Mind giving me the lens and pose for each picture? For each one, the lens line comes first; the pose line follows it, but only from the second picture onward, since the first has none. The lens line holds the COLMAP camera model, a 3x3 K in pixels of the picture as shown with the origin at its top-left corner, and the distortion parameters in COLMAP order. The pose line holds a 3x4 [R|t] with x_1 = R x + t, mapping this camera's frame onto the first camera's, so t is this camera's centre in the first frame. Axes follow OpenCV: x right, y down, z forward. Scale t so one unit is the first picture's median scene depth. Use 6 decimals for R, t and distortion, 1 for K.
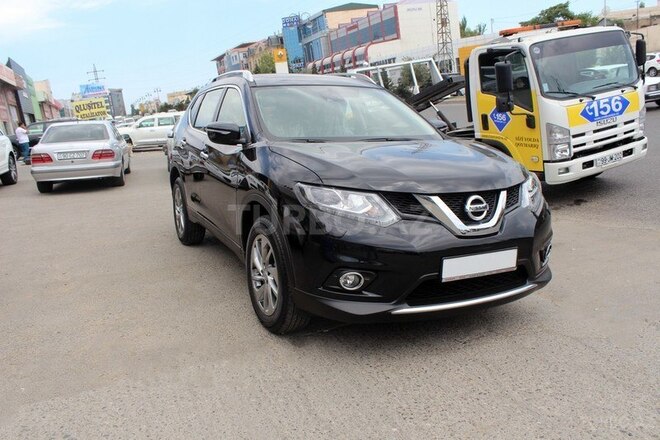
lens RADIAL K [[551.0, 0, 330.0], [0, 551.0, 220.0], [0, 0, 1]] dist [-0.099446, 0.002449]
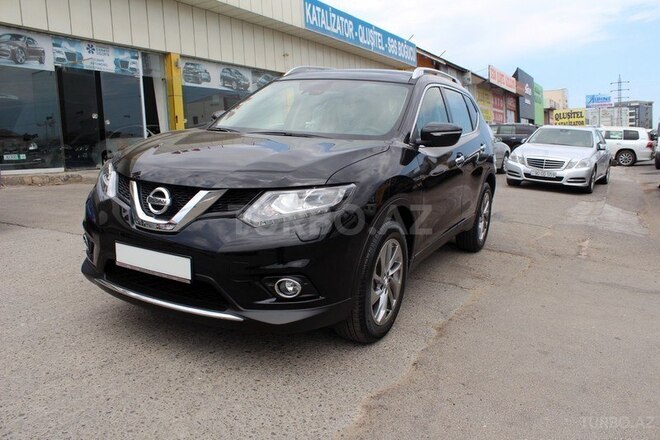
lens RADIAL K [[544.6, 0, 347.2], [0, 544.6, 220.2], [0, 0, 1]] dist [-0.112270, 0.125598]
pose [[0.605302, 0.188909, -0.773255, 0.450312], [-0.204029, 0.975798, 0.078678, -0.048733], [0.769404, 0.110143, 0.629195, 0.259539]]
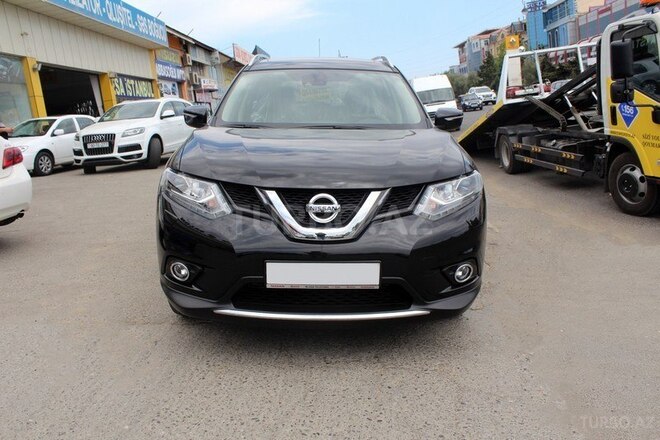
lens RADIAL K [[544.6, 0, 347.2], [0, 544.6, 220.2], [0, 0, 1]] dist [-0.112270, 0.125598]
pose [[0.914799, 0.104038, -0.390281, 0.244230], [-0.094441, 0.994568, 0.043758, -0.017238], [0.392714, -0.003171, 0.919655, 0.090339]]
